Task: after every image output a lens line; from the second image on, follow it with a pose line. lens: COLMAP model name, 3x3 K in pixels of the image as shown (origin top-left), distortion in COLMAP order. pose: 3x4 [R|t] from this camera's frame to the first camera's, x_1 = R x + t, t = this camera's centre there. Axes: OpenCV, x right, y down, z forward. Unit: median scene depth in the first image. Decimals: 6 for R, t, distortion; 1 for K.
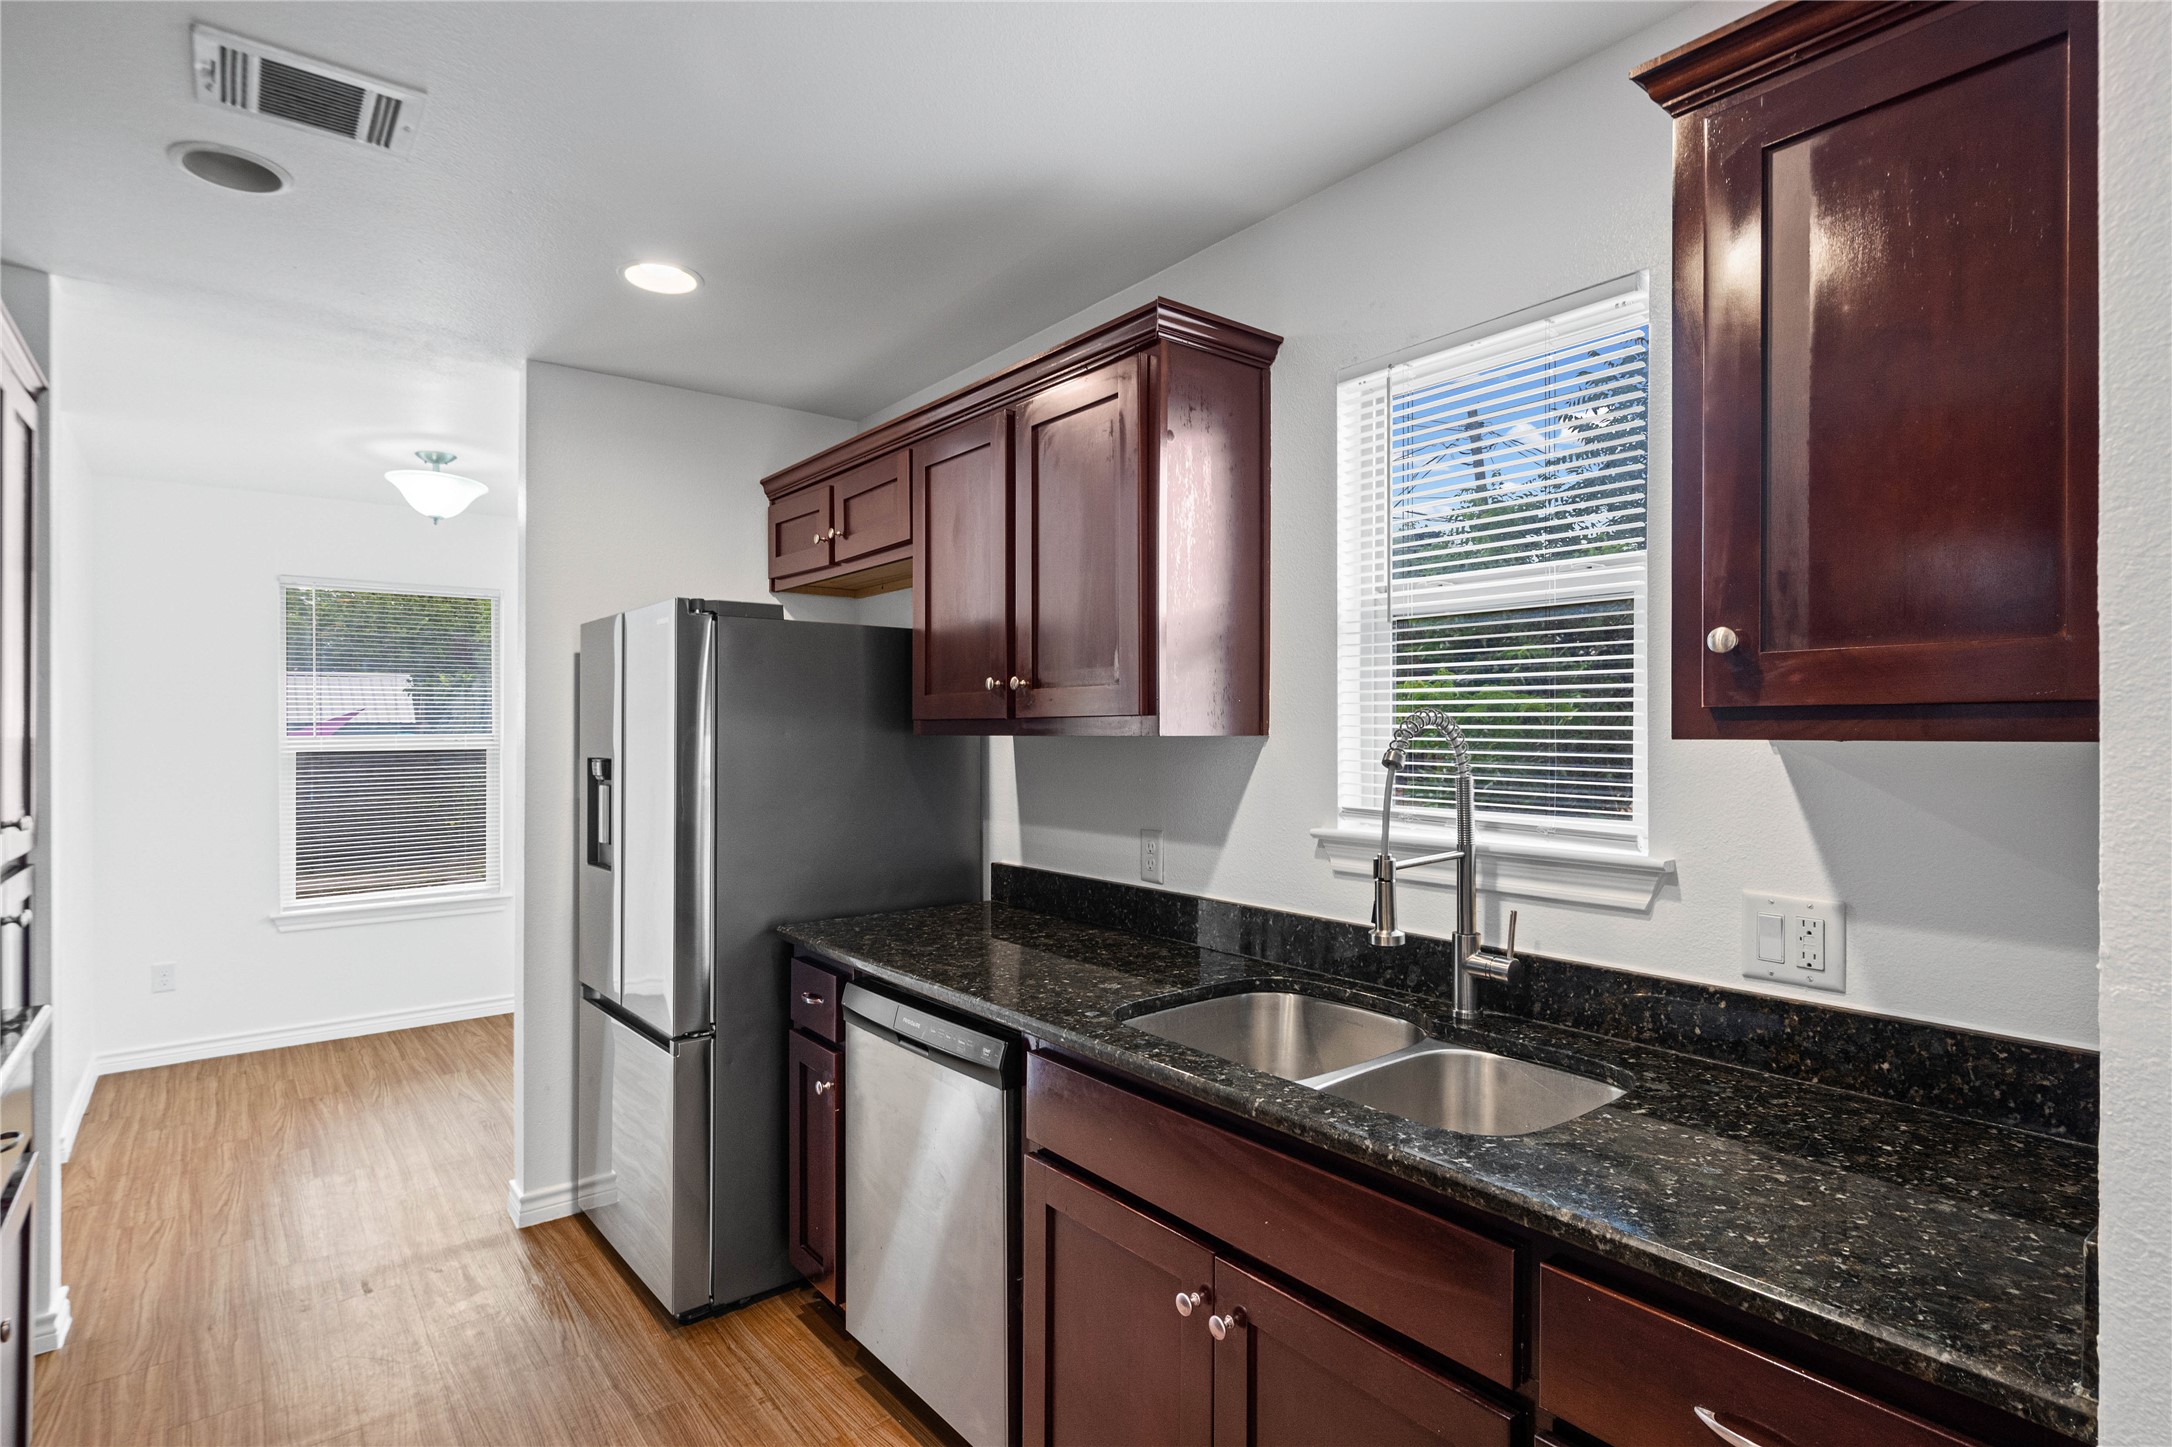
lens RADIAL K [[1079.9, 0, 1073.7], [0, 1079.9, 722.3], [0, 0, 1]] dist [0.005768, 0.000382]
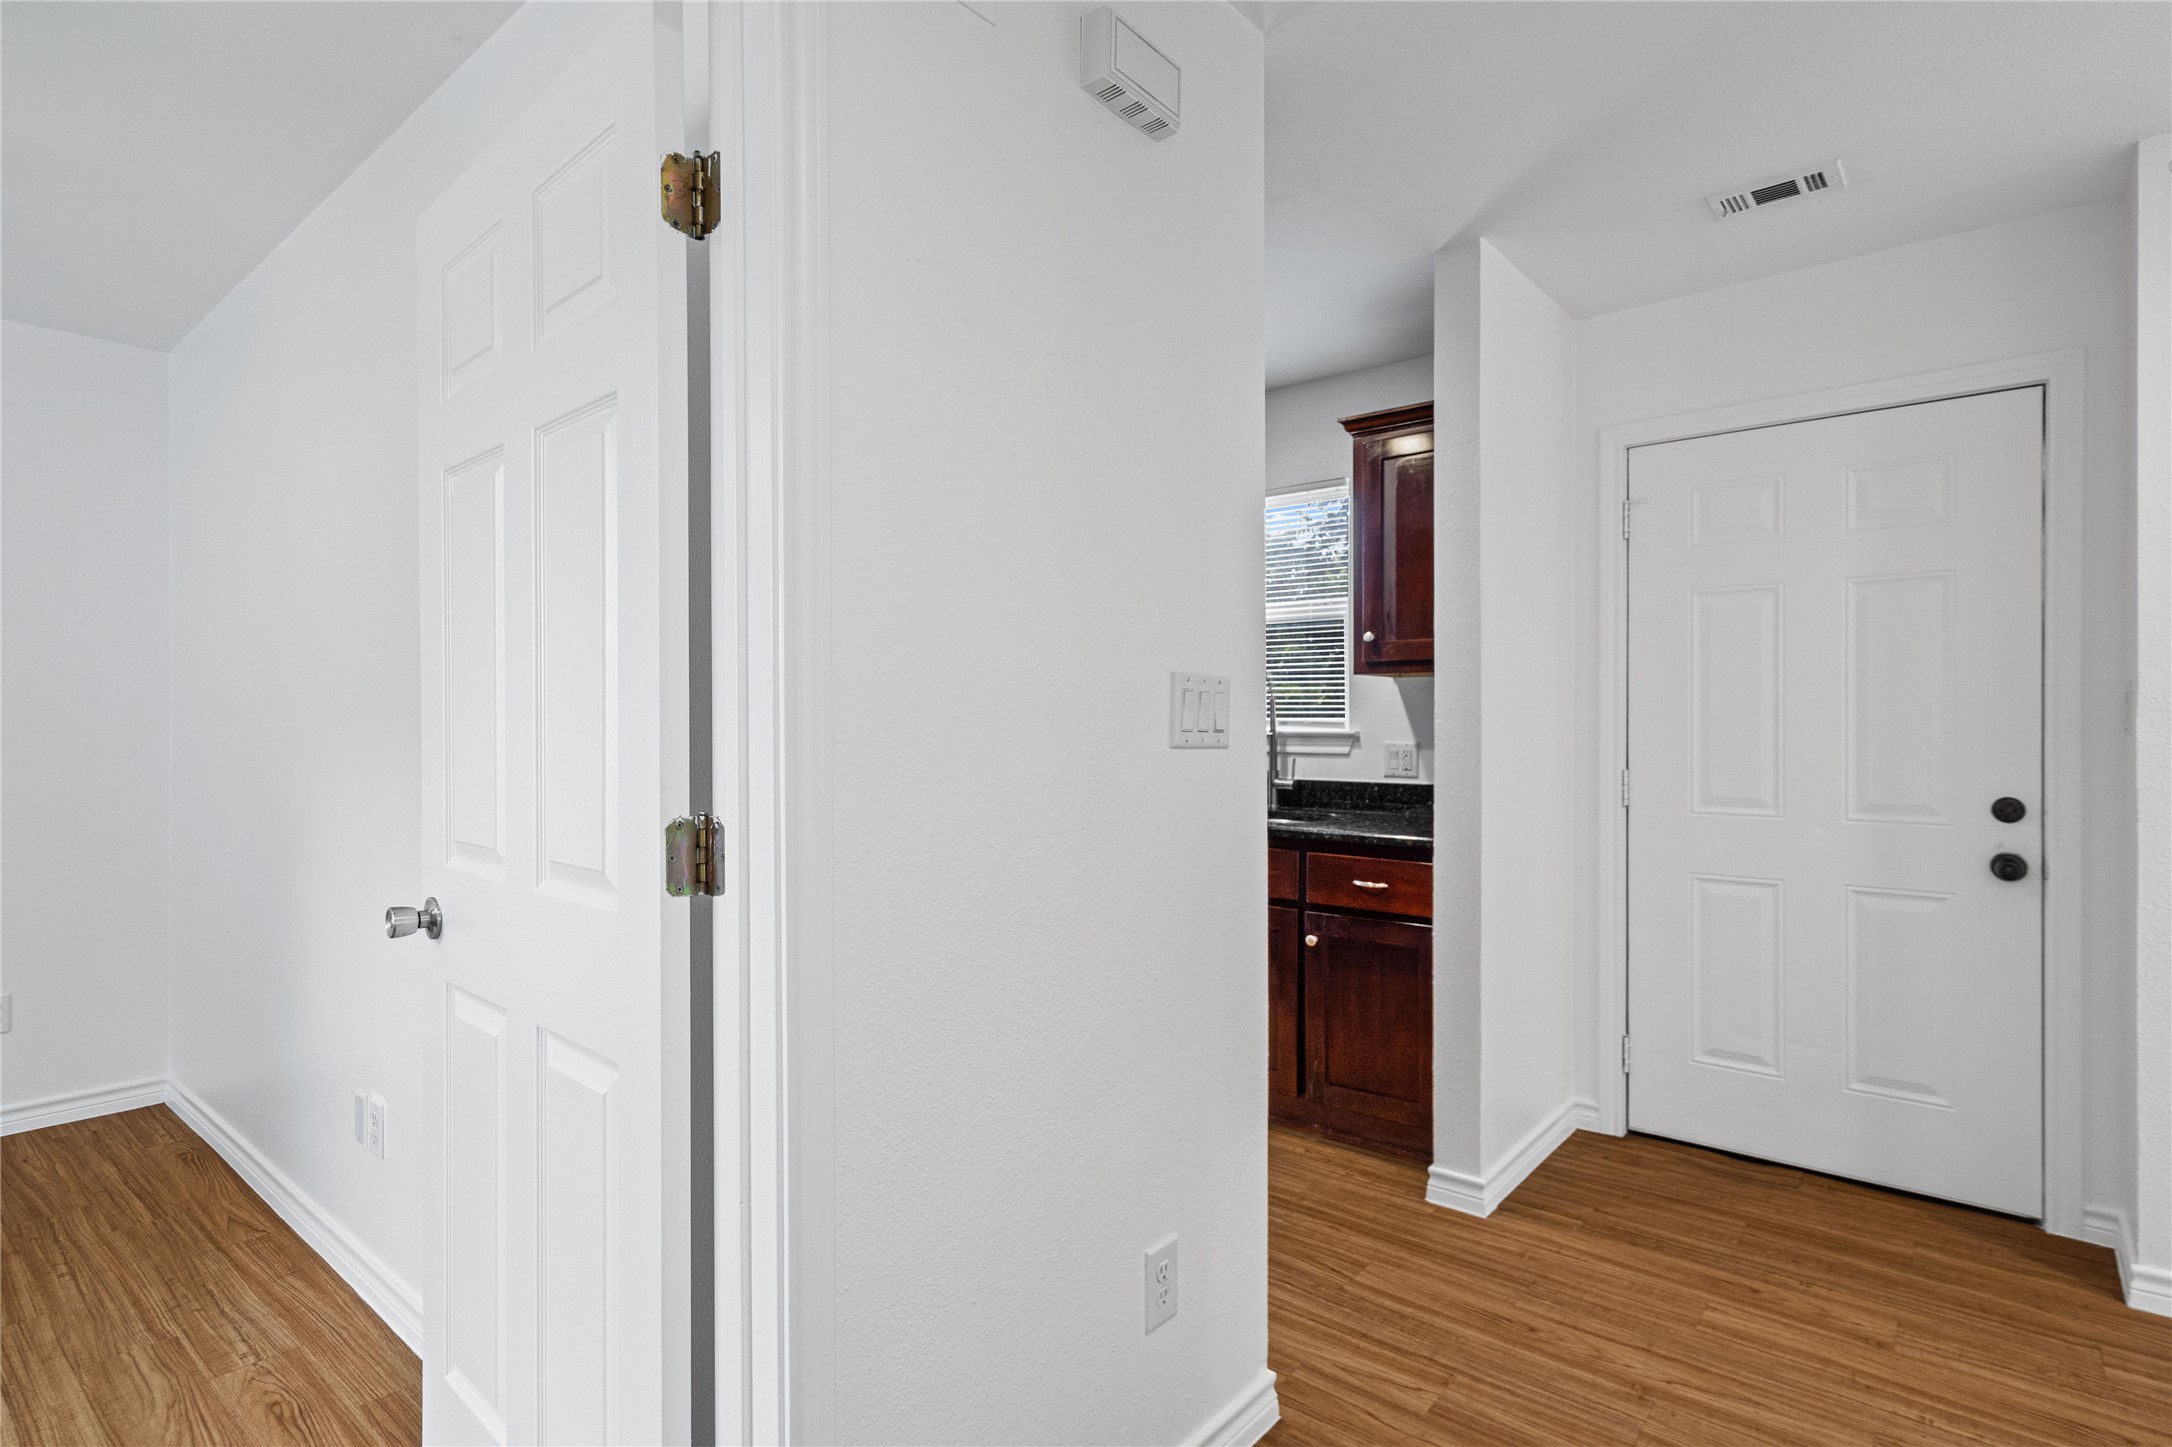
lens RADIAL K [[1079.9, 0, 1080.7], [0, 1079.9, 724.6], [0, 0, 1]] dist [0.005768, 0.000382]
pose [[0.977517, -0.002540, 0.210839, -0.523555], [0.002245, 0.999996, 0.001637, 0.105812], [-0.210843, -0.001127, 0.977519, -1.152111]]
